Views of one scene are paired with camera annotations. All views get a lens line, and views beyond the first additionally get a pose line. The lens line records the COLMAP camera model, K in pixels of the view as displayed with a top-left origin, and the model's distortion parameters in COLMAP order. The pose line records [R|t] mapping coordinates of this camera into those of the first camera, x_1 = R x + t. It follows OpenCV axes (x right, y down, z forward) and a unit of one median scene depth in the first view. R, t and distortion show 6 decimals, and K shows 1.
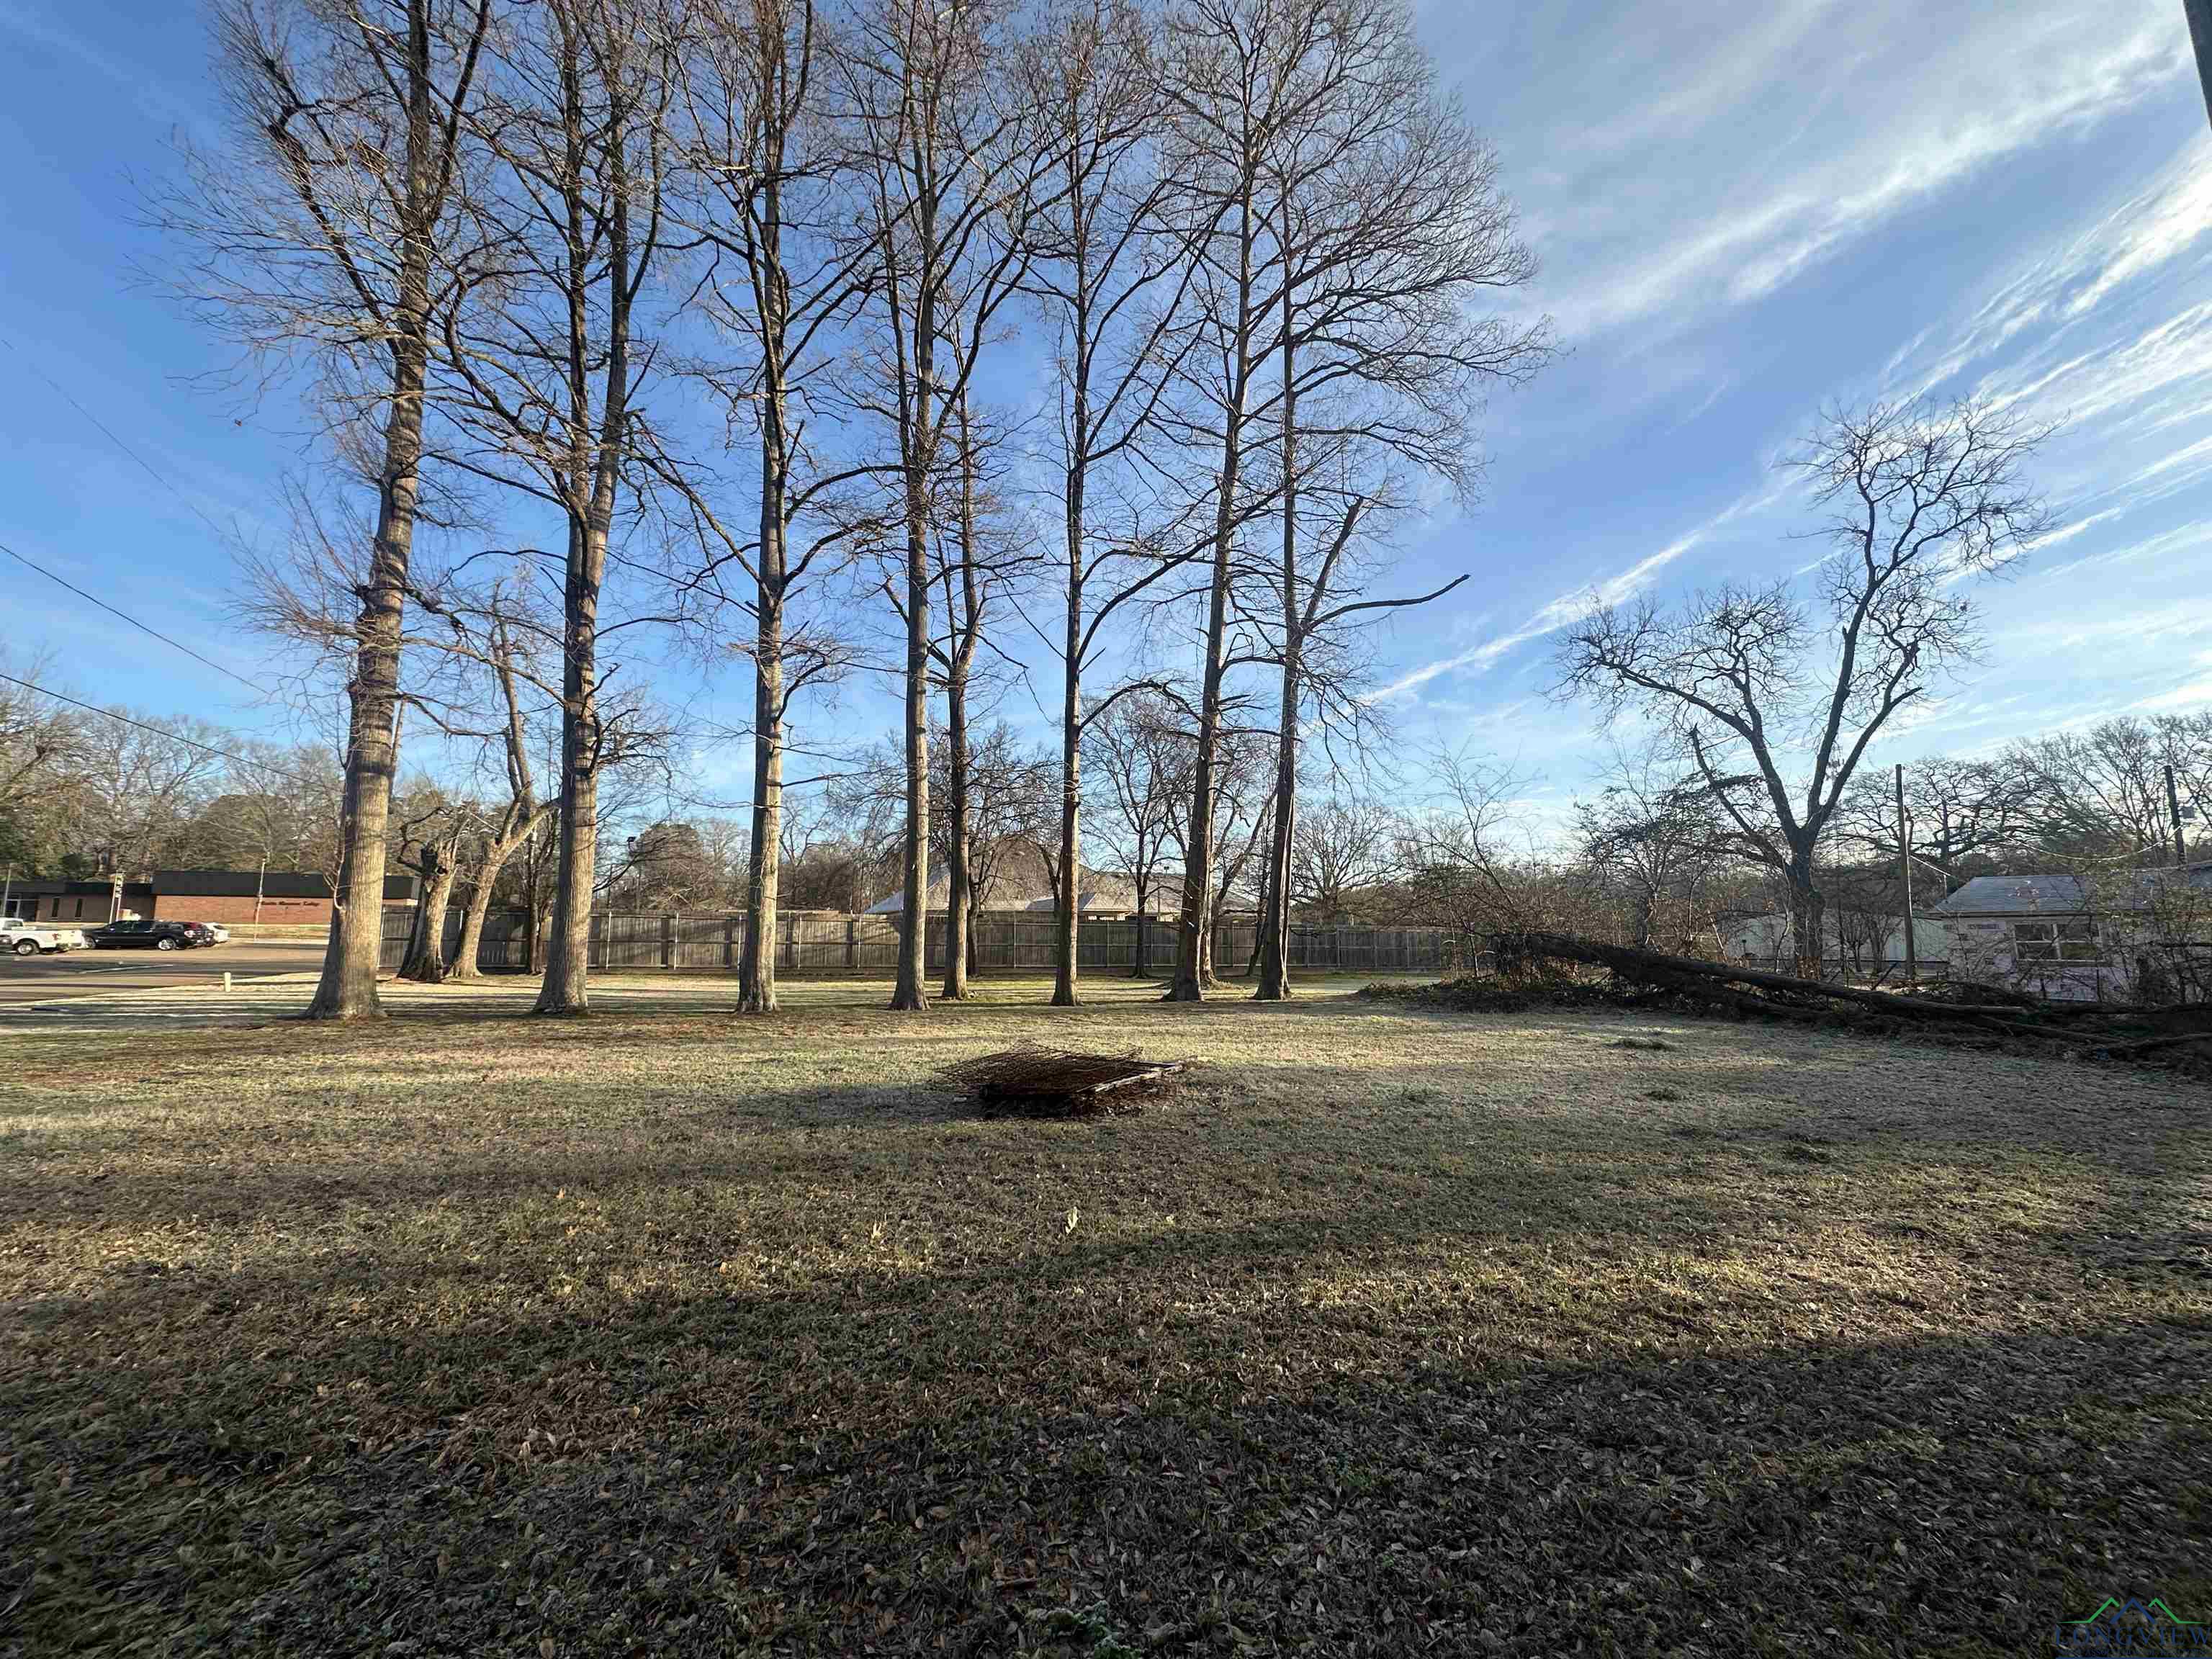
lens RADIAL K [[895.3, 0, 1075.0], [0, 895.3, 819.1], [0, 0, 1]] dist [-0.001346, -0.000040]
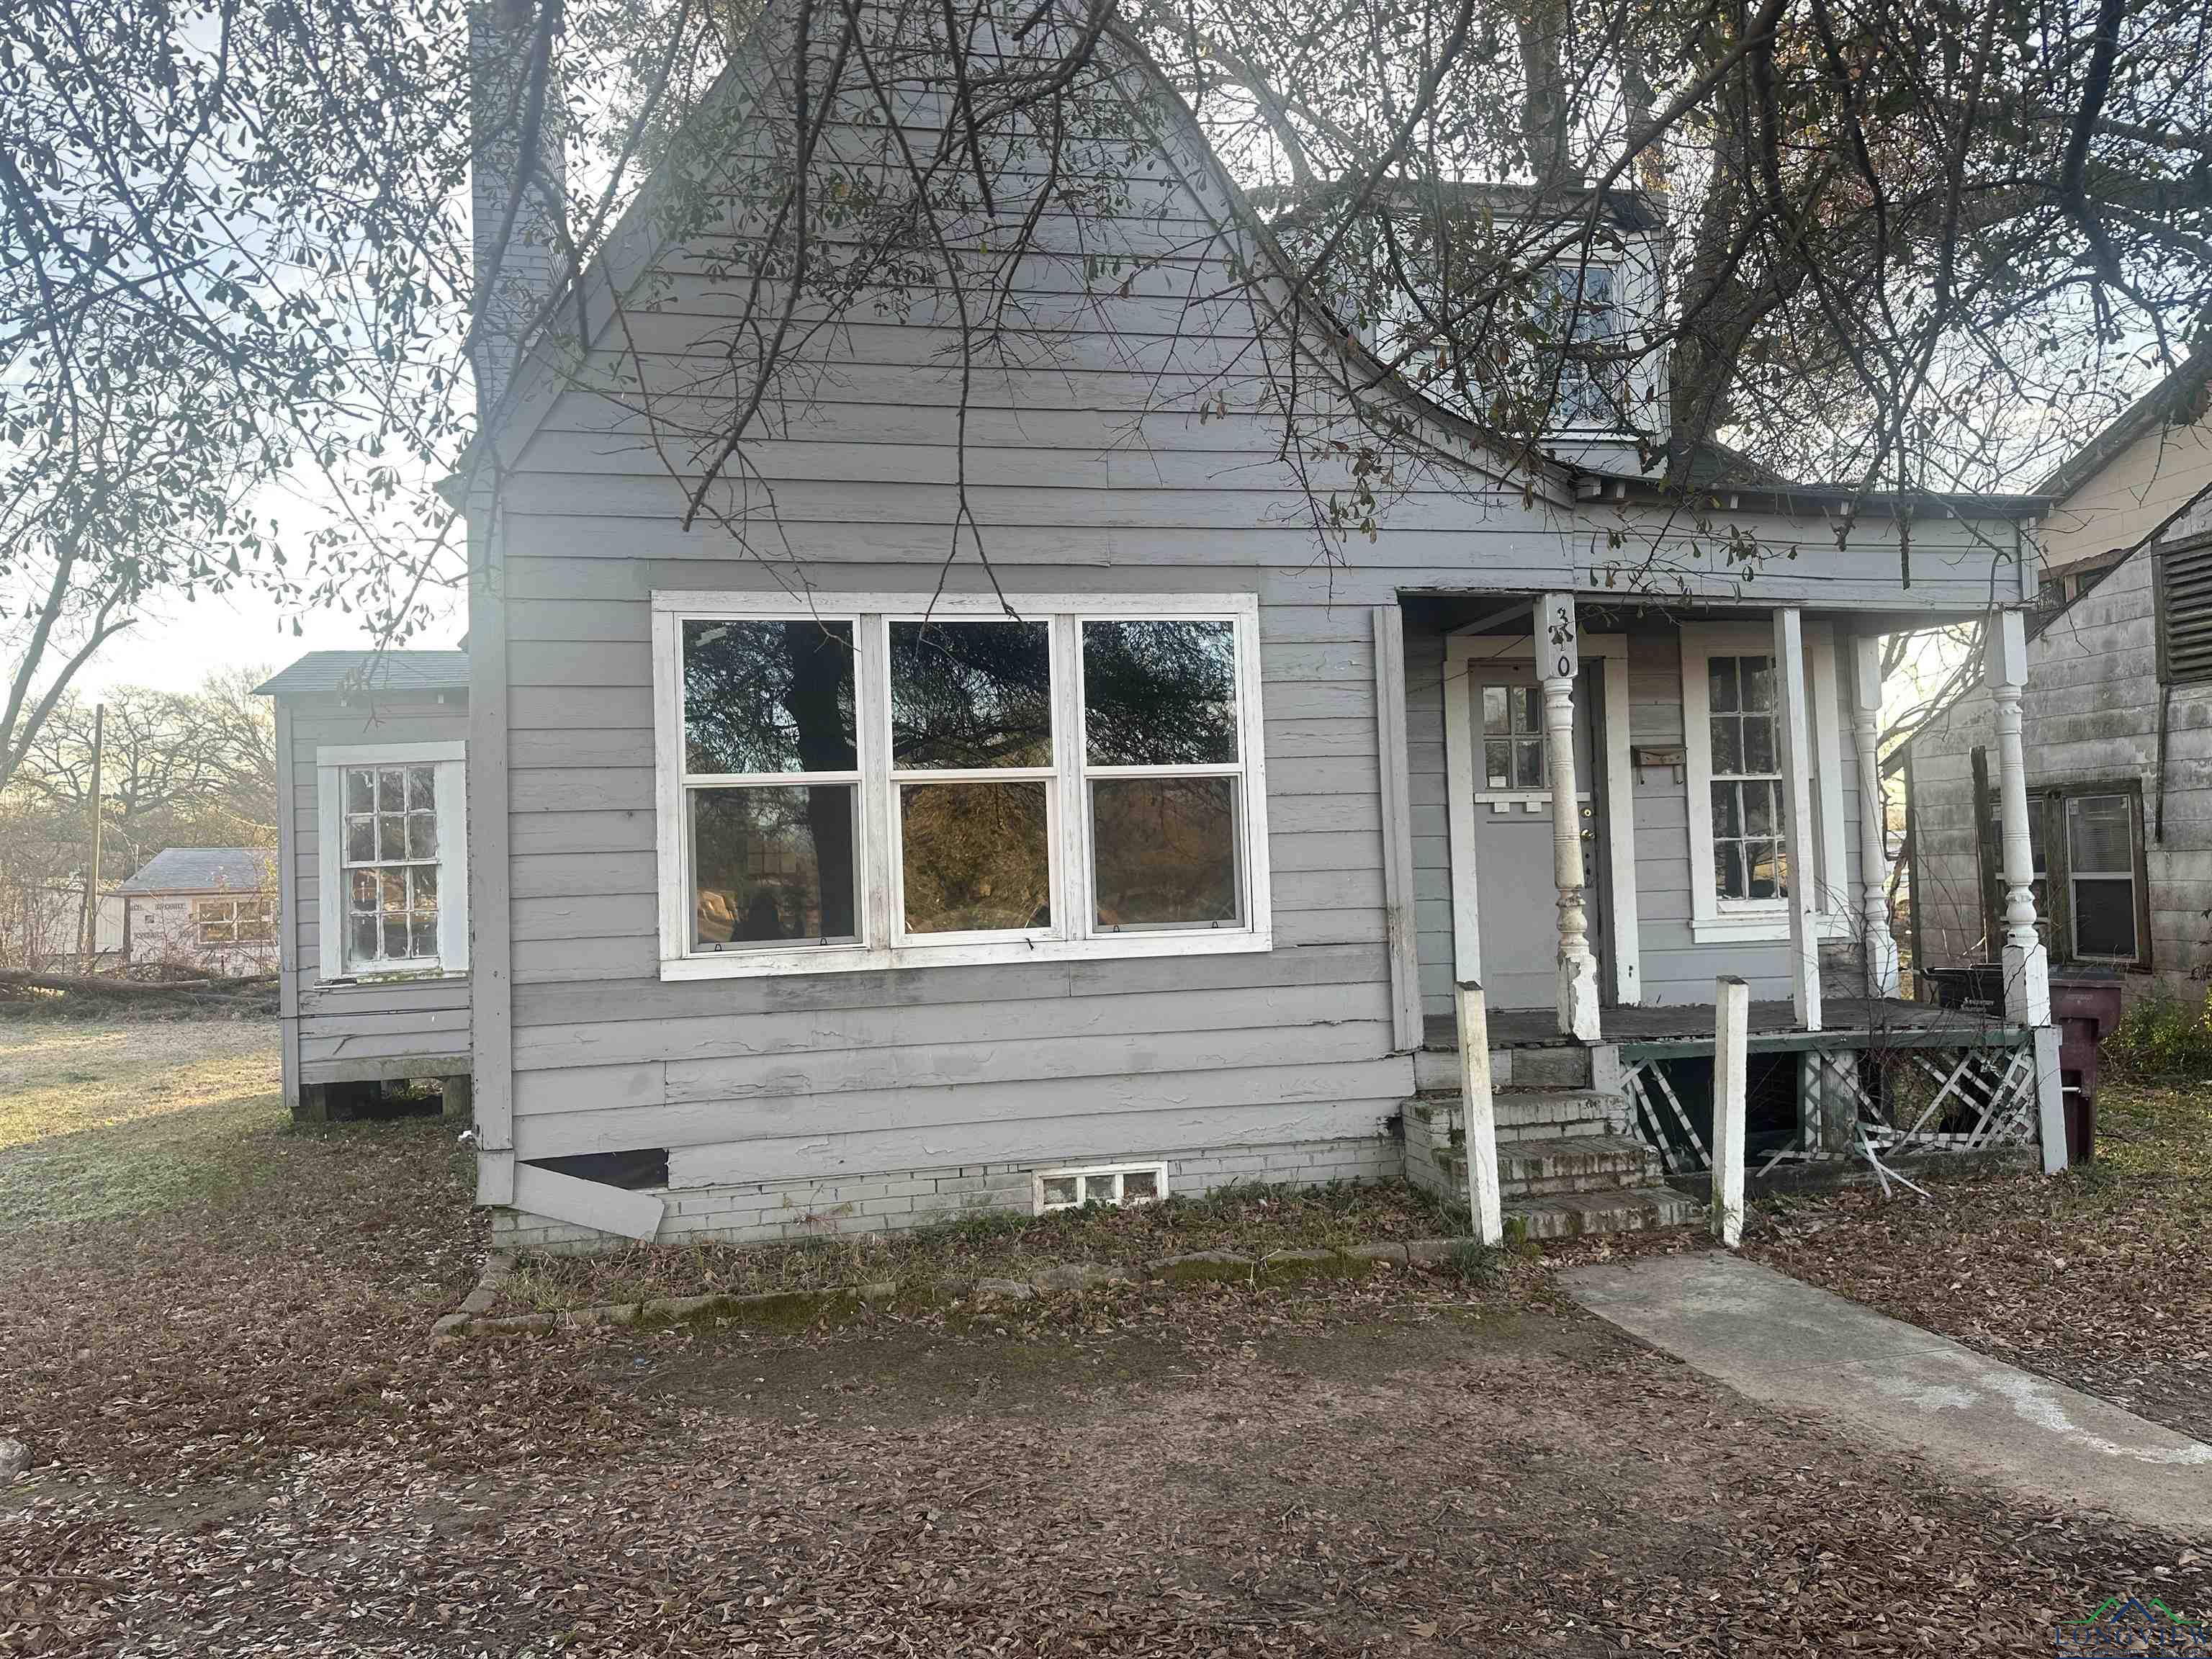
lens RADIAL K [[1525.0, 0, 1088.9], [0, 1525.0, 814.3], [0, 0, 1]] dist [0.062053, -0.068888]
pose [[0.234979, 0.034948, 0.971372, -0.218819], [-0.090772, 0.995775, -0.013868, -0.026527], [-0.967753, -0.084914, 0.237158, -0.197255]]
